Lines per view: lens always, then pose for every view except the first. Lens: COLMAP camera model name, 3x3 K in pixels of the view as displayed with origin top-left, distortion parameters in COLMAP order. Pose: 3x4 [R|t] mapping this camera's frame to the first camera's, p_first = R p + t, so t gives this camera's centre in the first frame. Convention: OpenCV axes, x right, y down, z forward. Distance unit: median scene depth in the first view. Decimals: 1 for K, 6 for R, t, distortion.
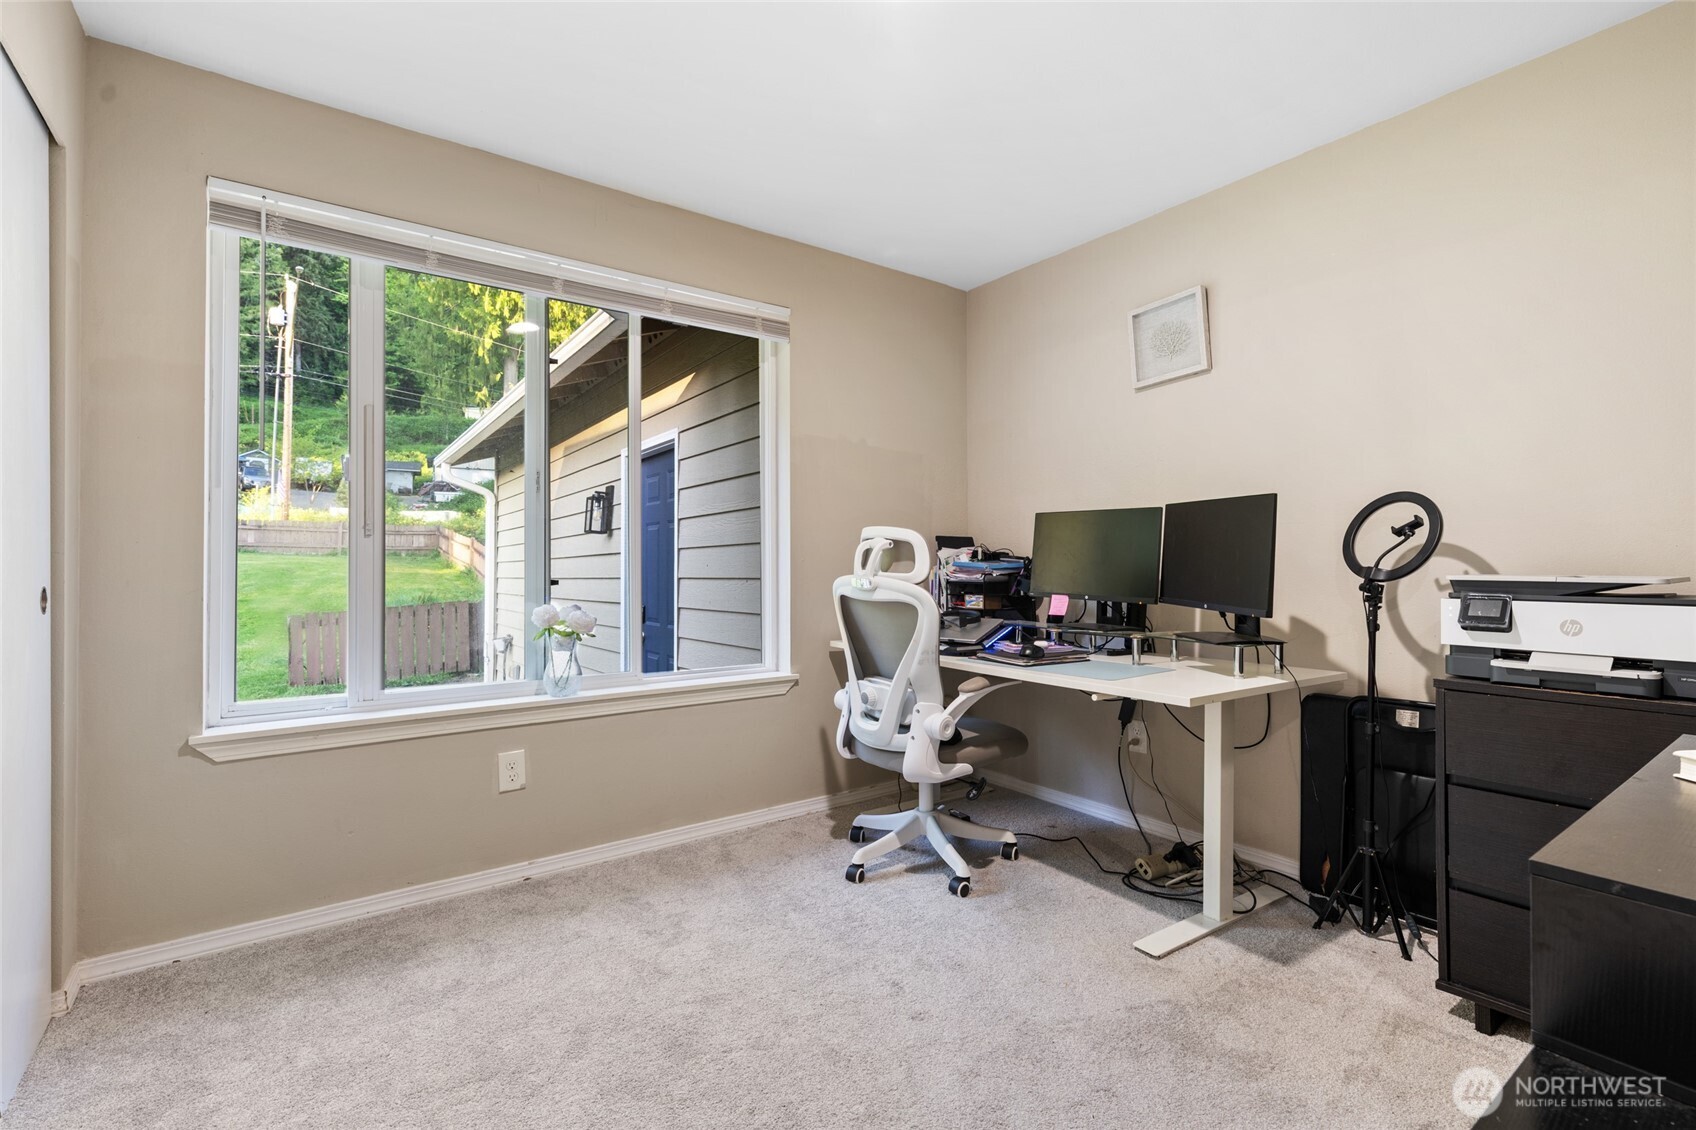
lens RADIAL K [[757.1, 0, 852.0], [0, 757.1, 561.7], [0, 0, 1]] dist [-0.000671, -0.000106]
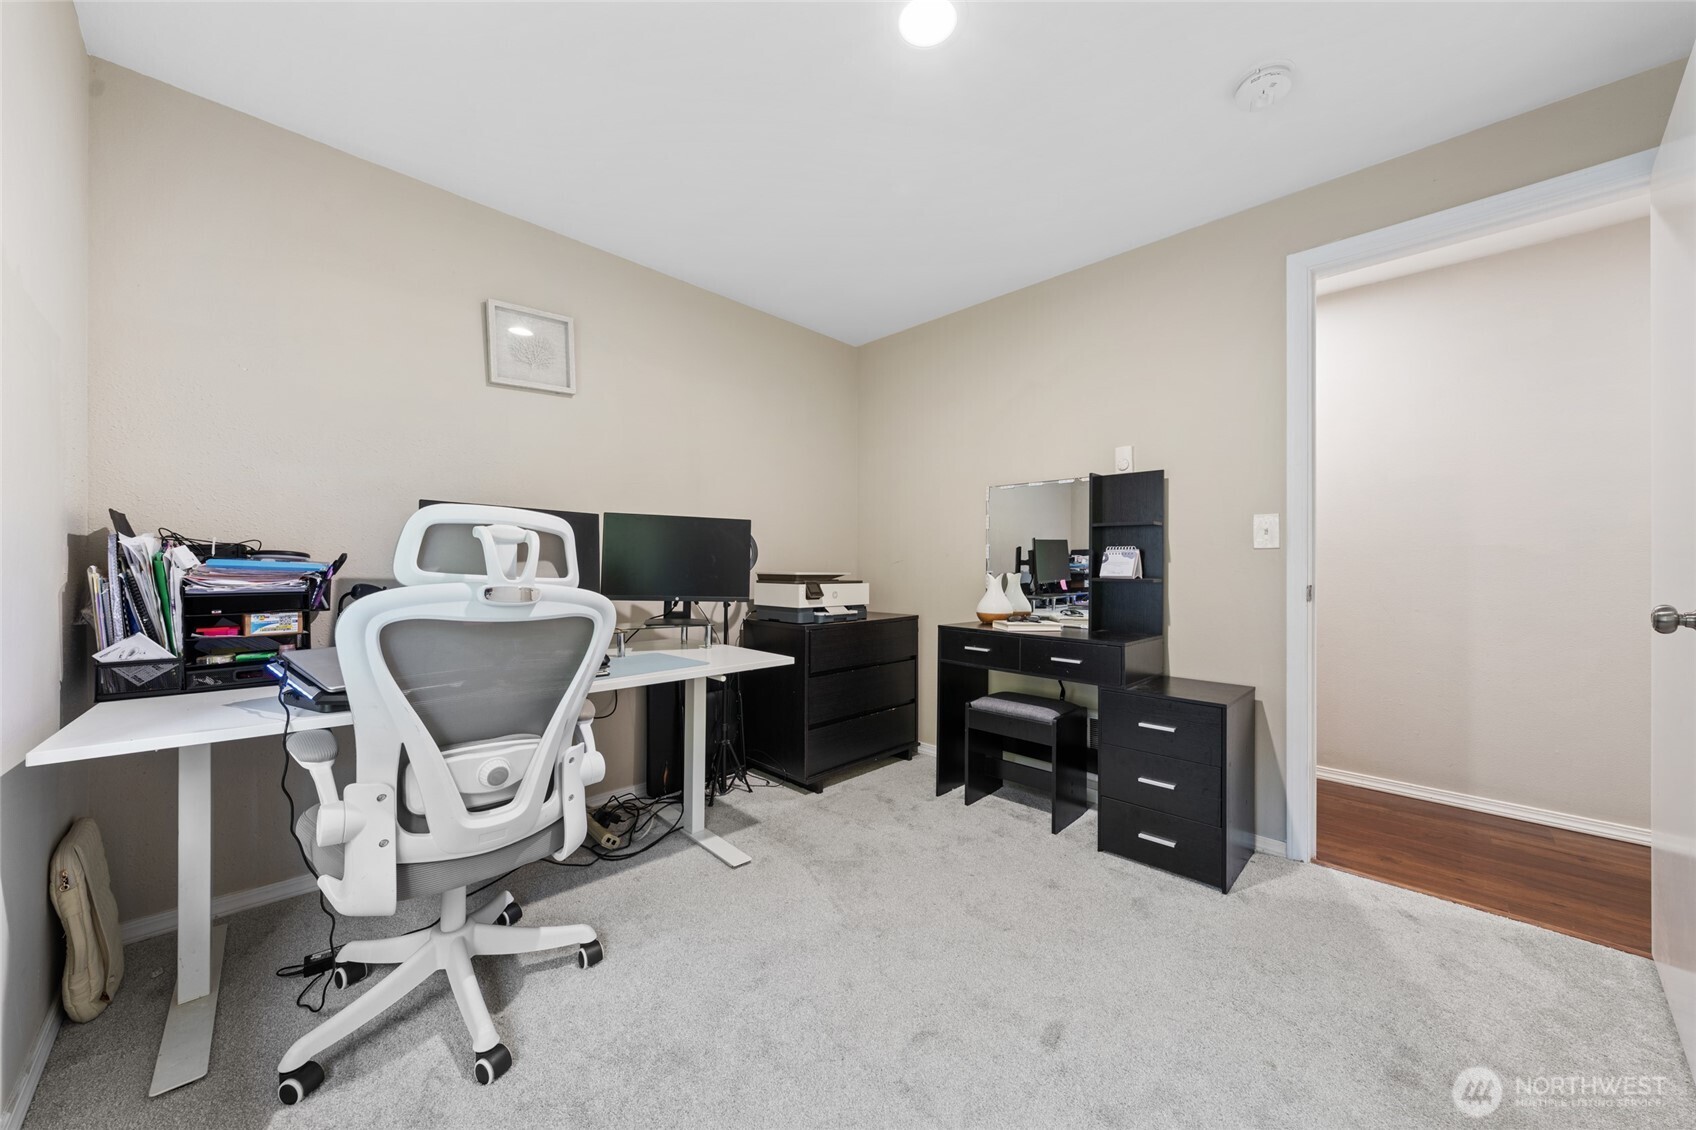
lens RADIAL K [[604.9, 0, 848.0], [0, 604.9, 565.0], [0, 0, 1]] dist [0.000683, 0.000040]
pose [[-0.164061, -0.000159, 0.986450, -0.660410], [-0.009519, 0.999954, -0.001422, 0.000357], [-0.986404, -0.009623, -0.164055, 0.982678]]
